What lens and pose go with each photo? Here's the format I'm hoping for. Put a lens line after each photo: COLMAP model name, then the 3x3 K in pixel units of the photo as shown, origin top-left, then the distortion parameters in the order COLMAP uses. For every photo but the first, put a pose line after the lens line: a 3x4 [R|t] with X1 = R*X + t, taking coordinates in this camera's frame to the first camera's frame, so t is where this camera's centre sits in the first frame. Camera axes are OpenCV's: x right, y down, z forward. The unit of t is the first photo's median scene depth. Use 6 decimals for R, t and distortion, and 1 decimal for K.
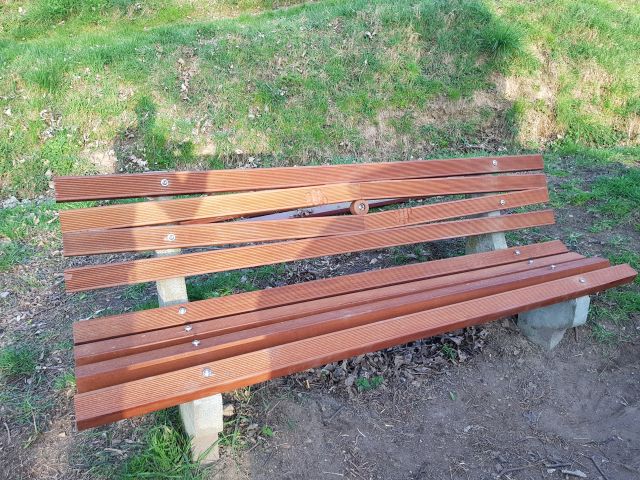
lens RADIAL K [[491.9, 0, 316.5], [0, 491.9, 239.8], [0, 0, 1]] dist [0.058618, -0.074035]
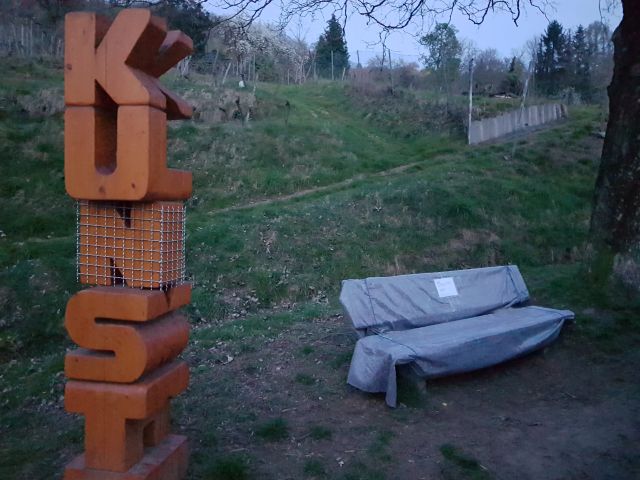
lens RADIAL K [[498.5, 0, 320.0], [0, 498.5, 240.0], [0, 0, 1]] dist [0.035019, -0.040921]
pose [[0.989227, -0.071465, 0.127764, -0.285691], [0.107062, 0.948403, -0.298446, 0.123228], [-0.099843, 0.308910, 0.945836, -0.427509]]
